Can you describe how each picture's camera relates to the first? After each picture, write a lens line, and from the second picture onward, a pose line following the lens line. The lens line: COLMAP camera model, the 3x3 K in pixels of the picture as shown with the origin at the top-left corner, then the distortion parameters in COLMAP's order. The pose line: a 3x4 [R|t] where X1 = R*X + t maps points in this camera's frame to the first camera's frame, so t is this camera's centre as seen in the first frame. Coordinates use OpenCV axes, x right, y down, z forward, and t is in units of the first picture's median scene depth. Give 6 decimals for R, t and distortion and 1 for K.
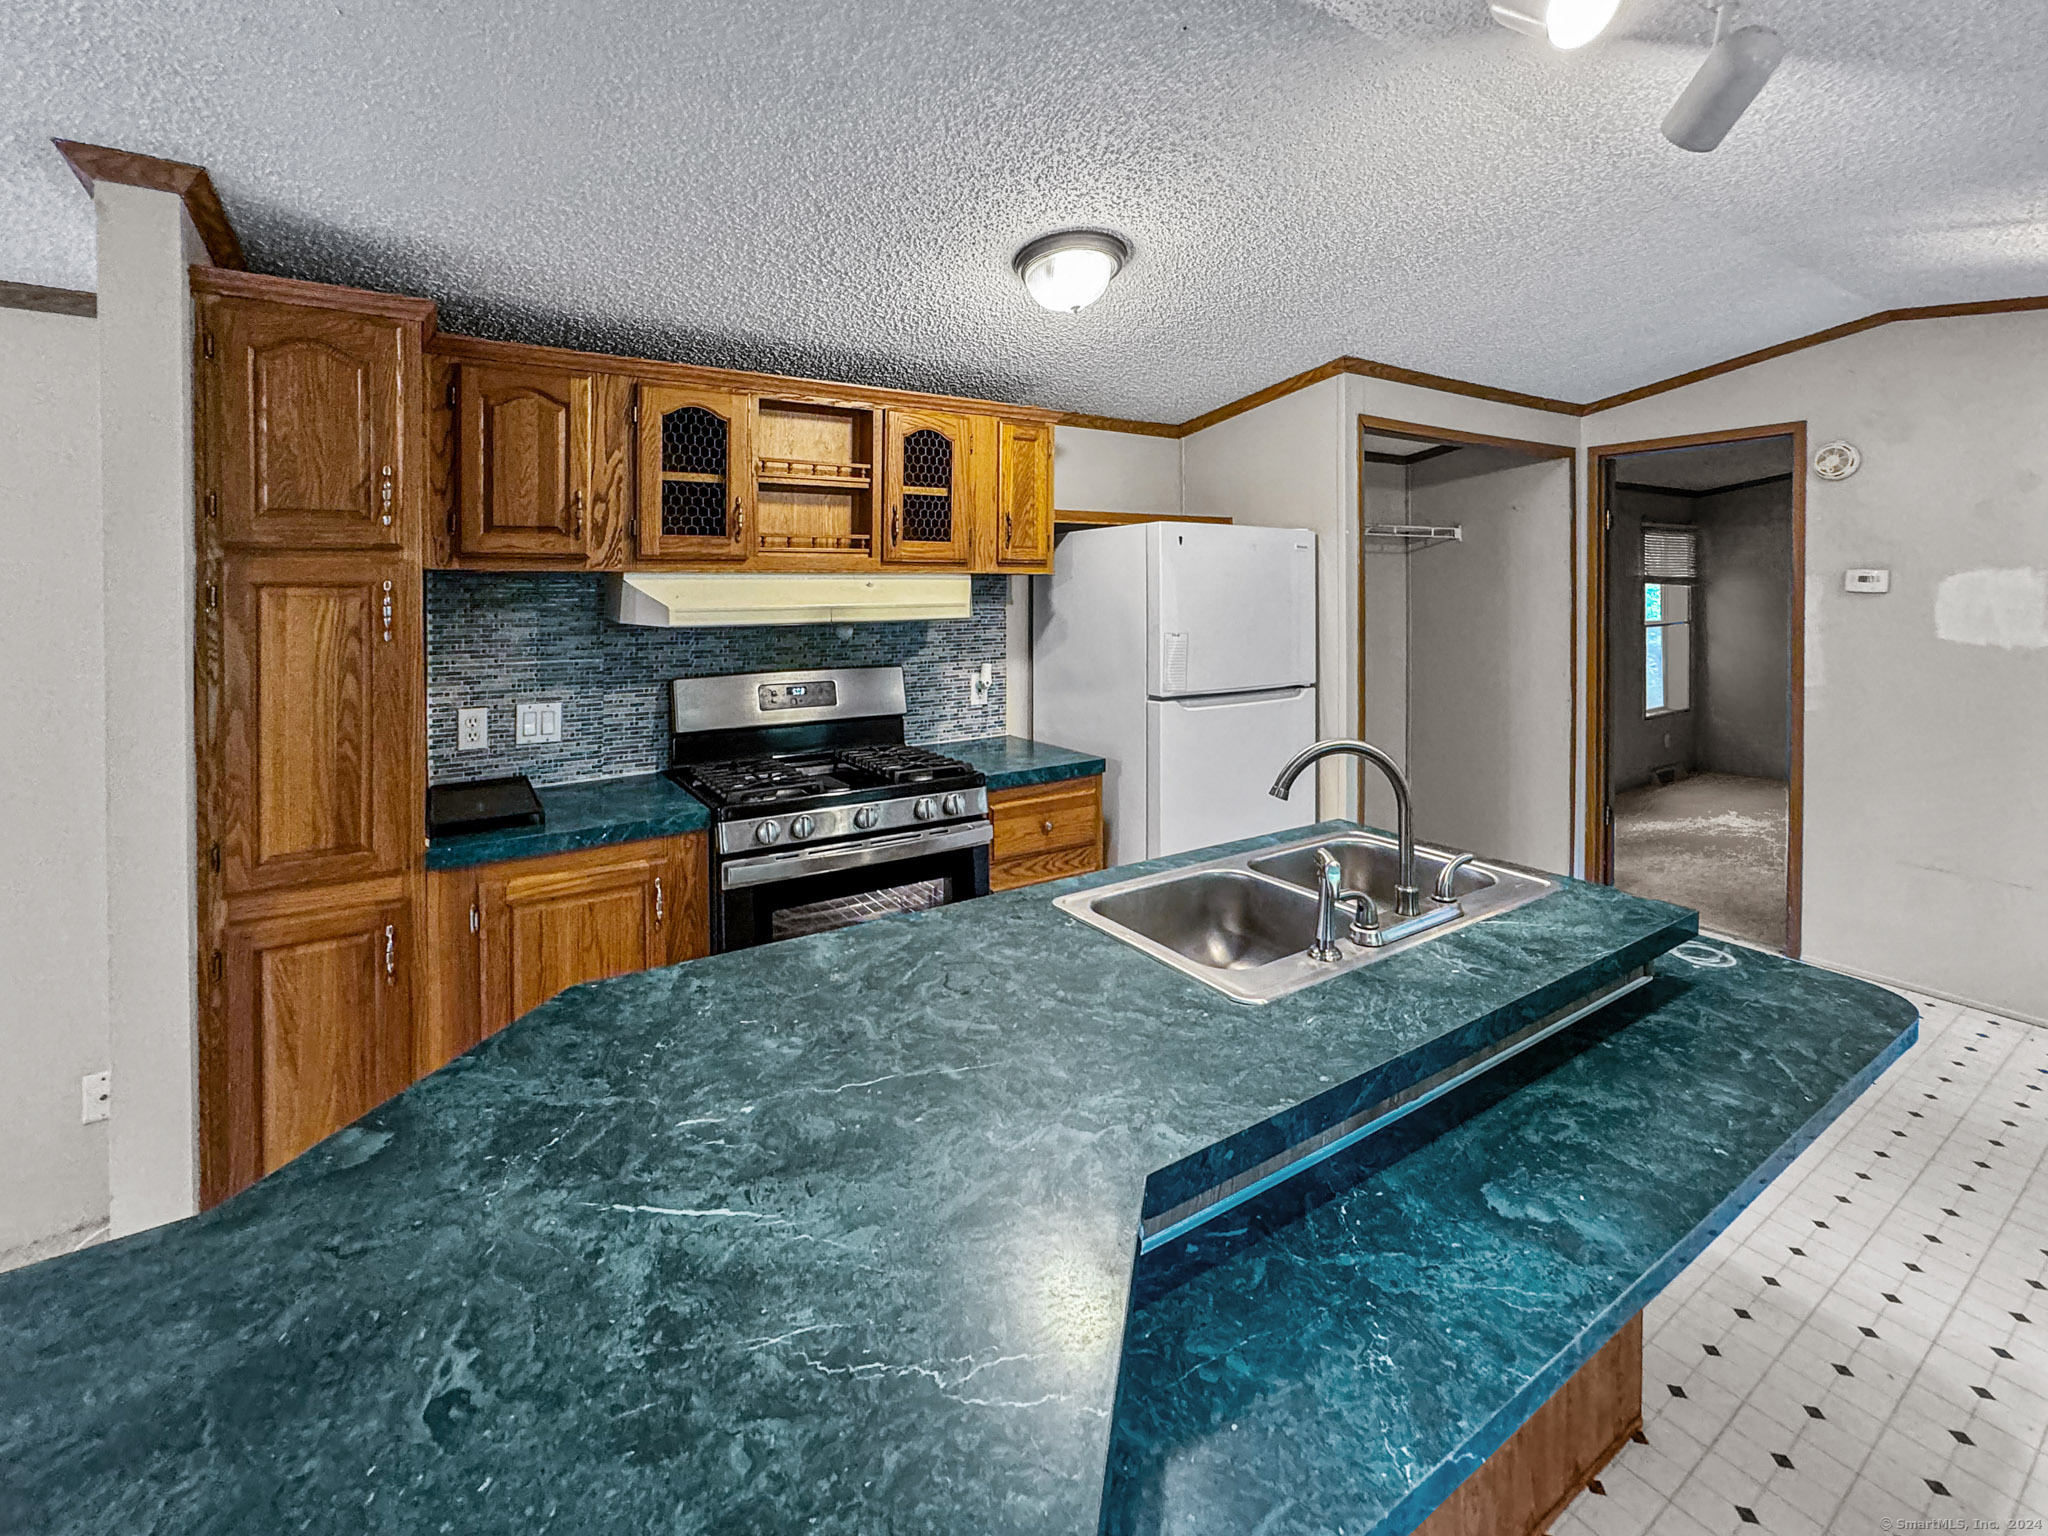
lens RADIAL K [[878.2, 0, 1027.0], [0, 878.2, 739.9], [0, 0, 1]] dist [-0.039522, 0.012023]
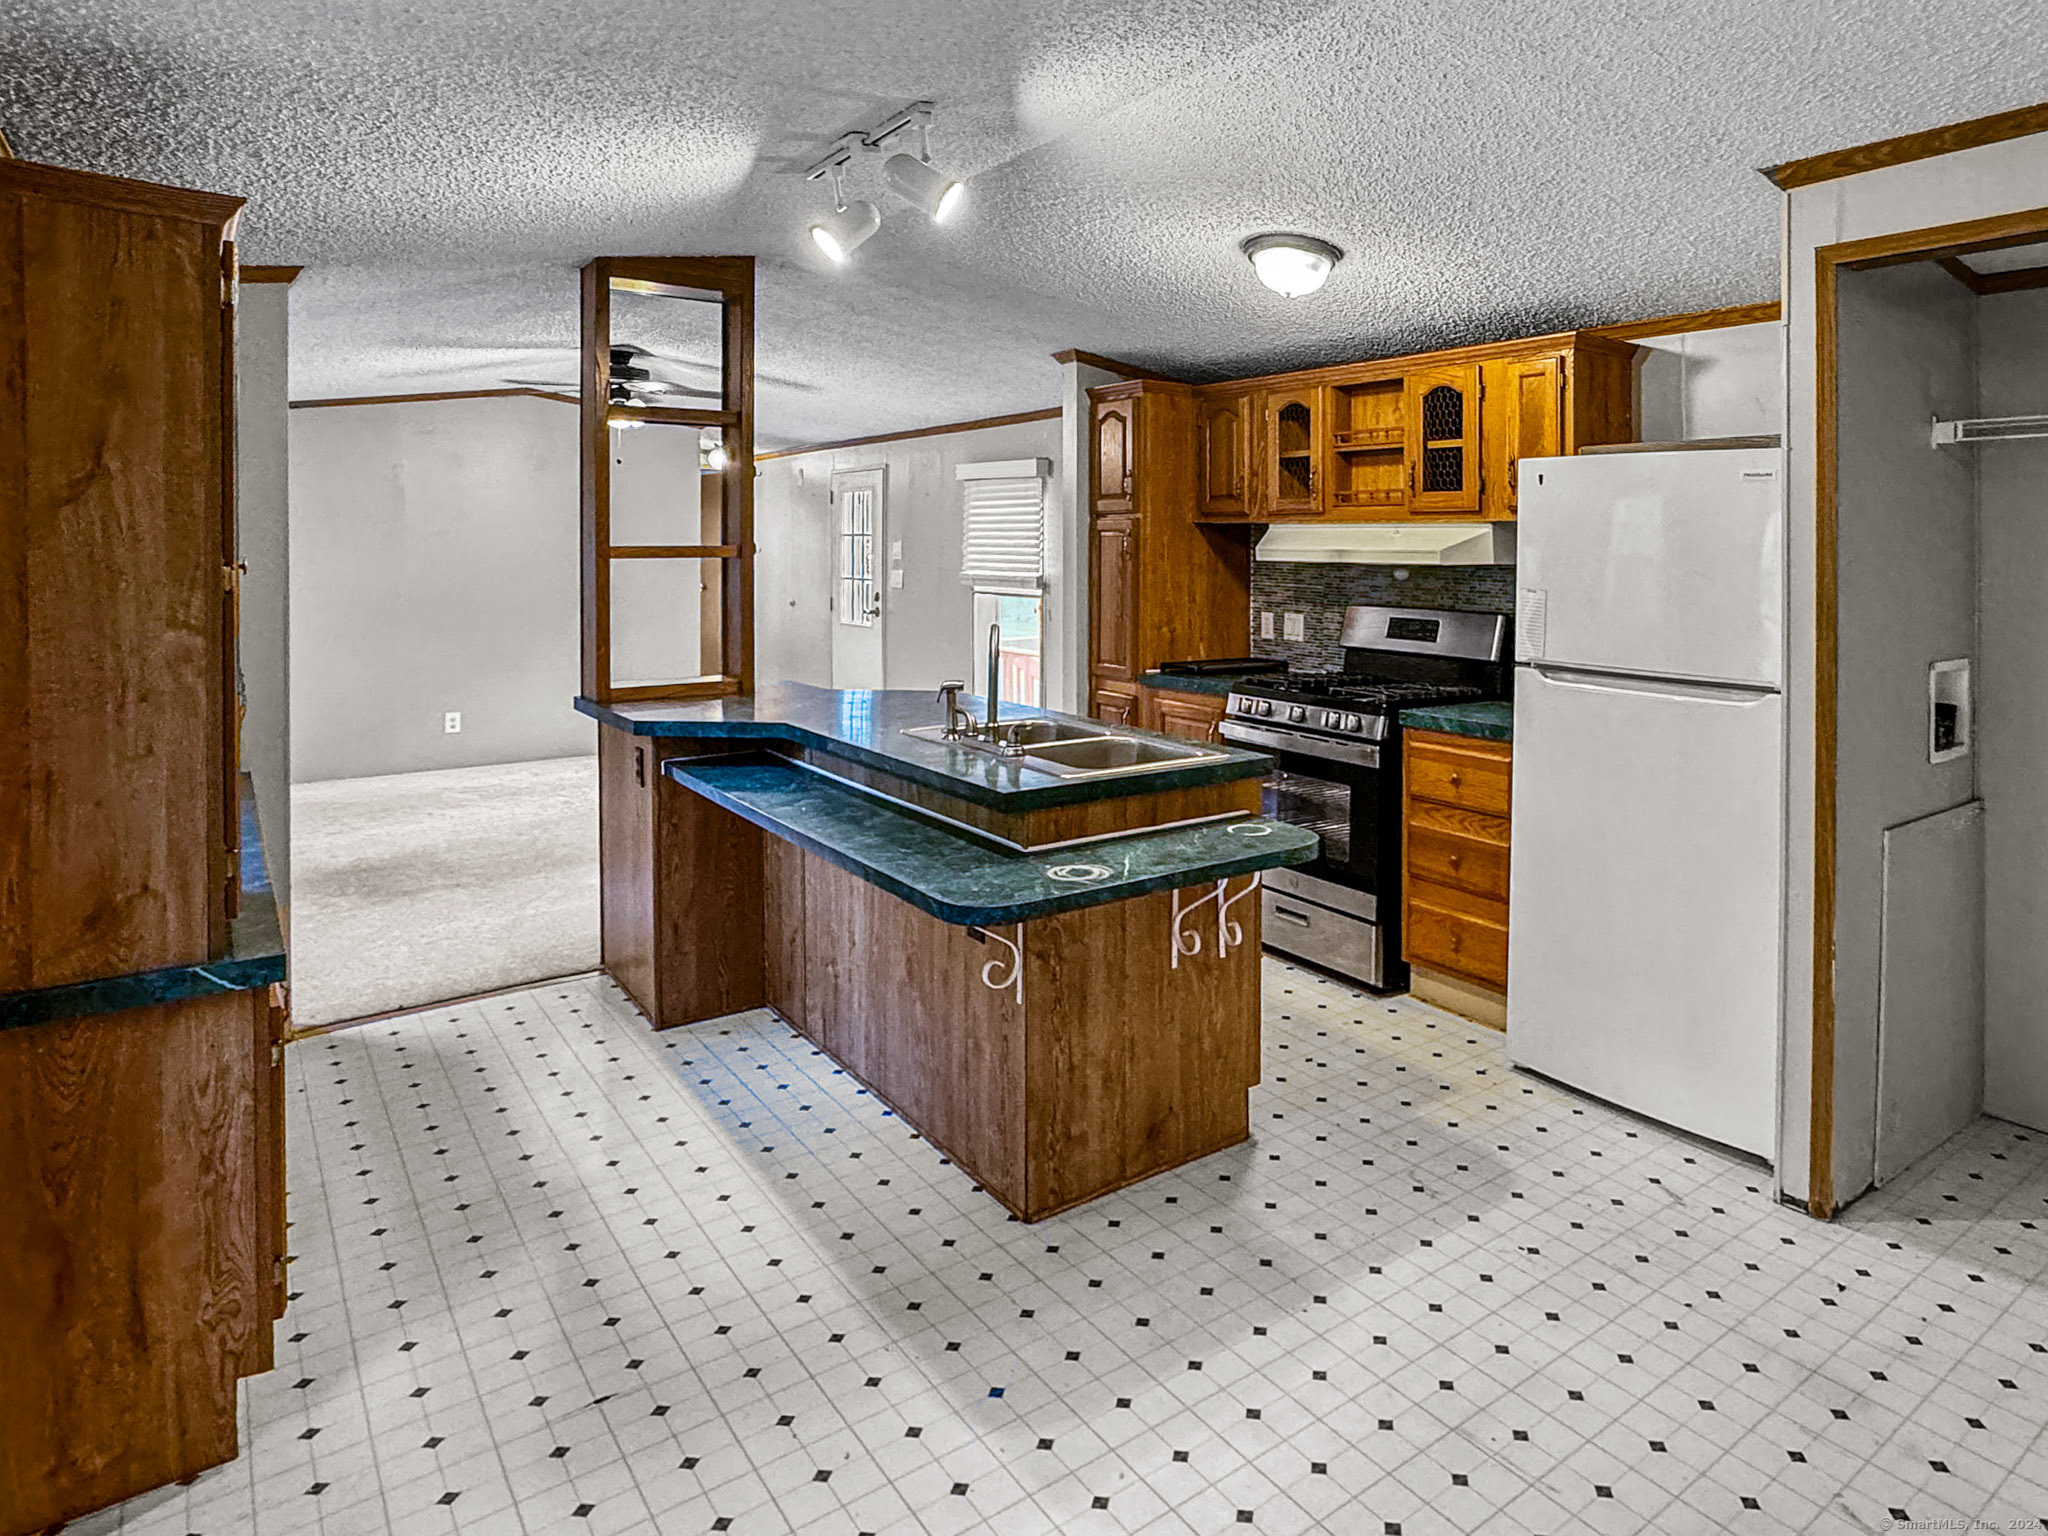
lens RADIAL K [[823.4, 0, 1024.0], [0, 823.4, 768.0], [0, 0, 1]] dist [-0.029102, 0.000107]
pose [[0.139308, 0.268815, -0.953064, 0.857019], [-0.172562, 0.954313, 0.243944, -0.057320], [0.975098, 0.130479, 0.179331, 0.360509]]
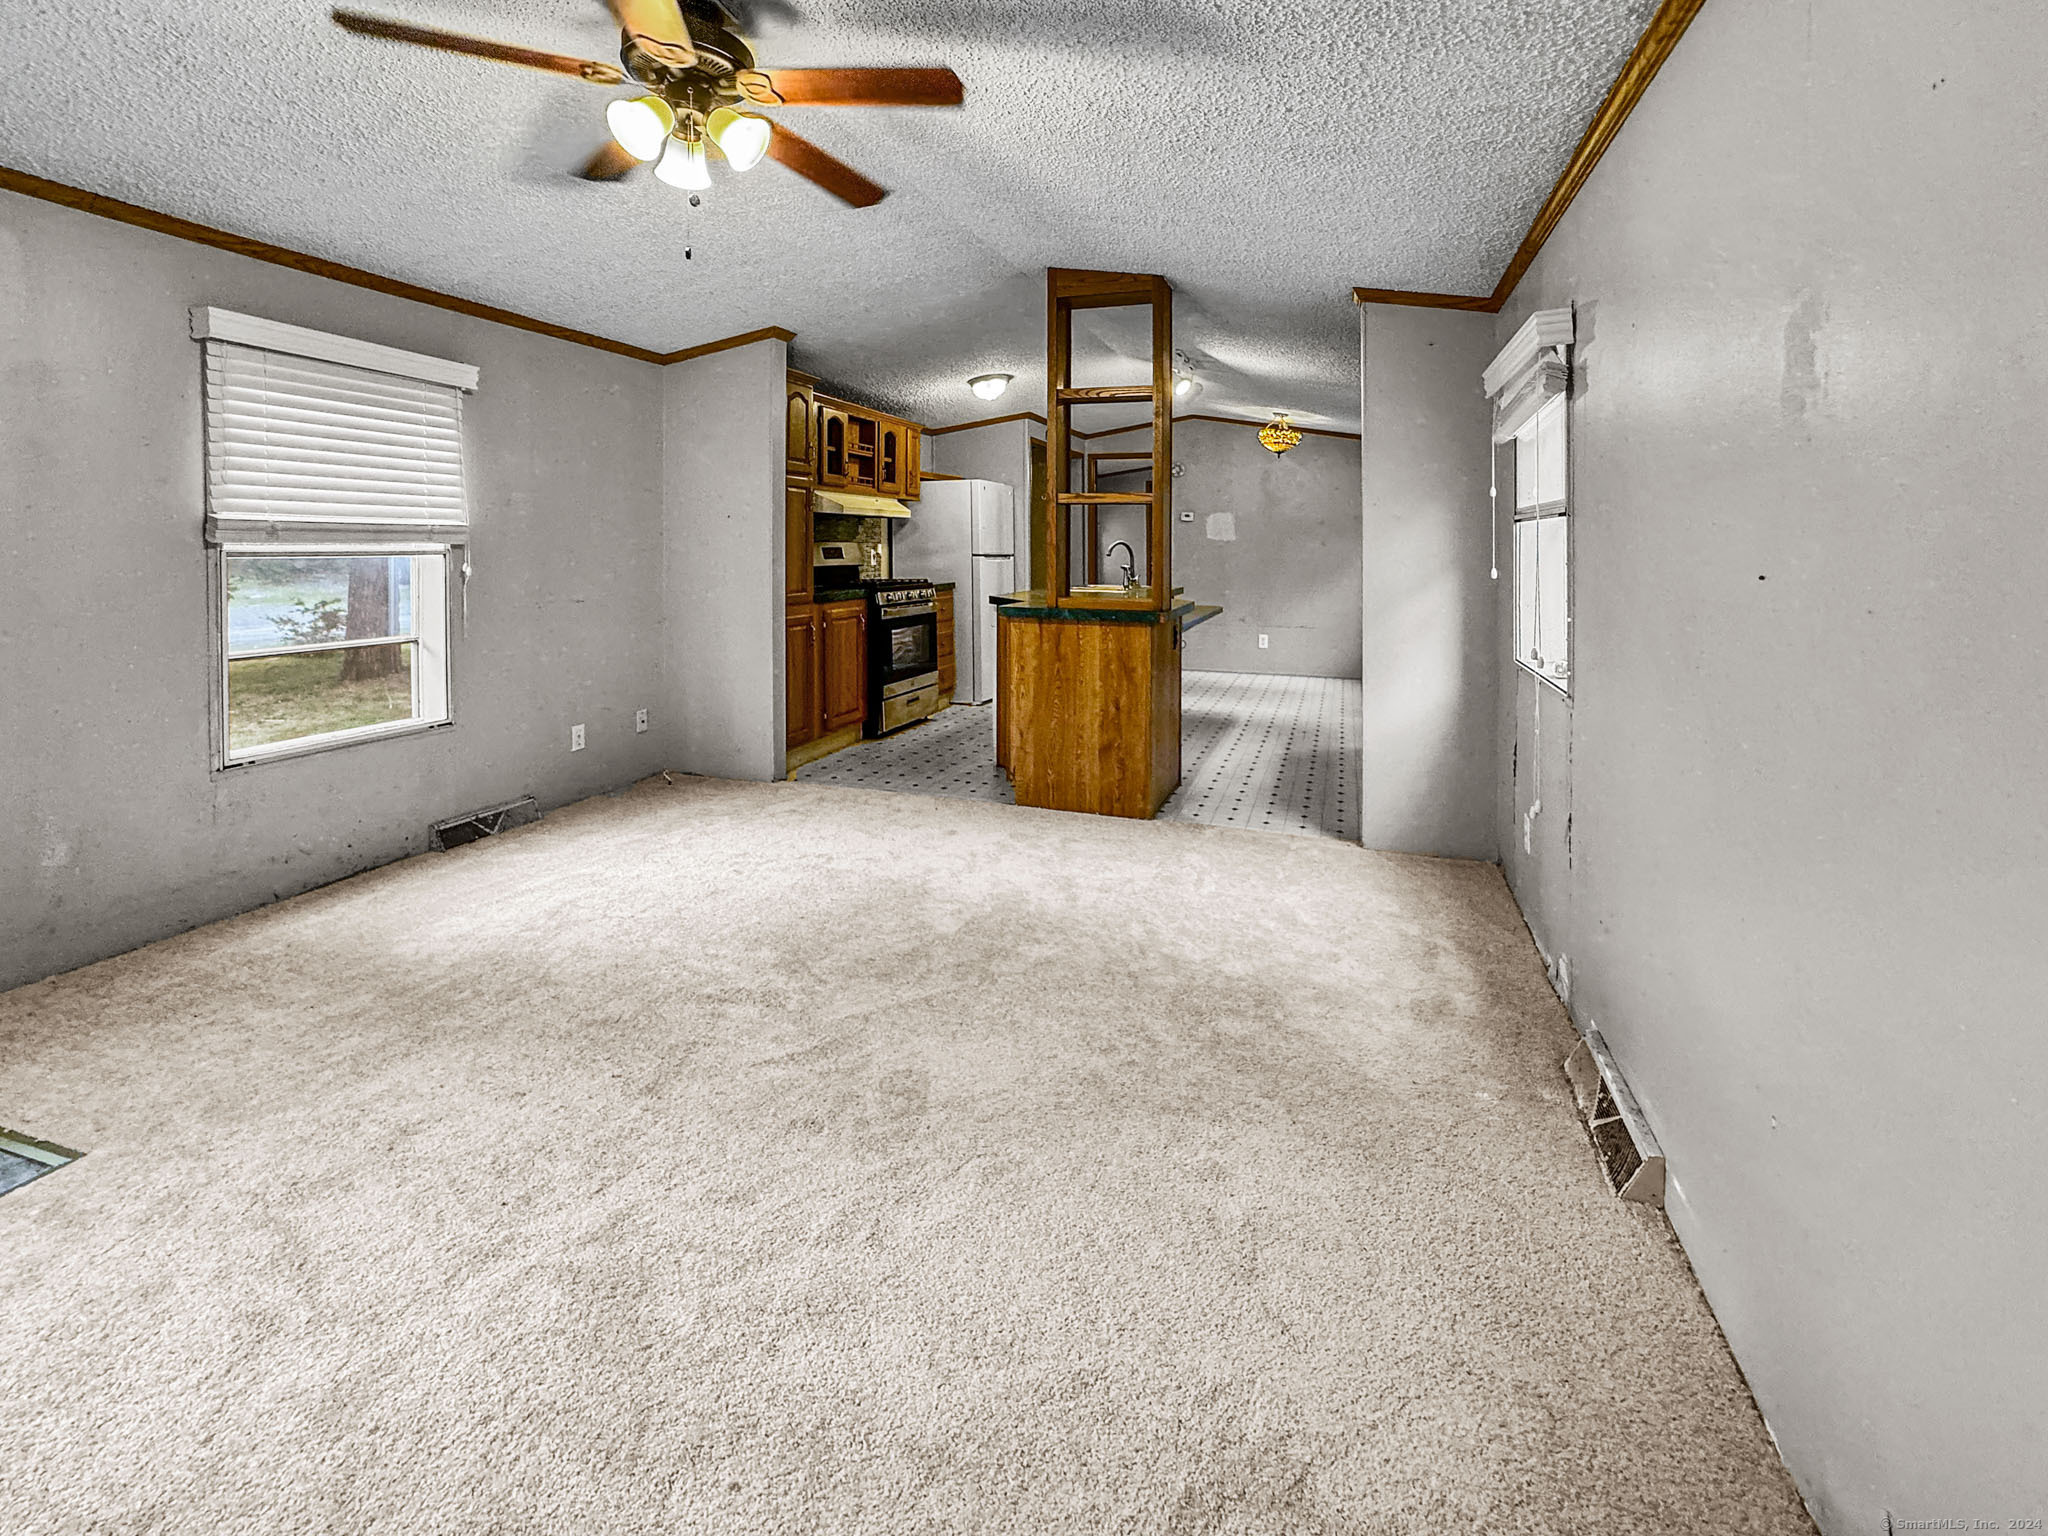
lens RADIAL K [[823.4, 0, 1024.0], [0, 823.4, 768.0], [0, 0, 1]] dist [-0.029102, 0.000107]
pose [[0.813479, -0.130046, 0.566868, -1.172886], [0.066617, 0.989100, 0.131312, 0.257014], [-0.577766, -0.069057, 0.813276, -1.009644]]
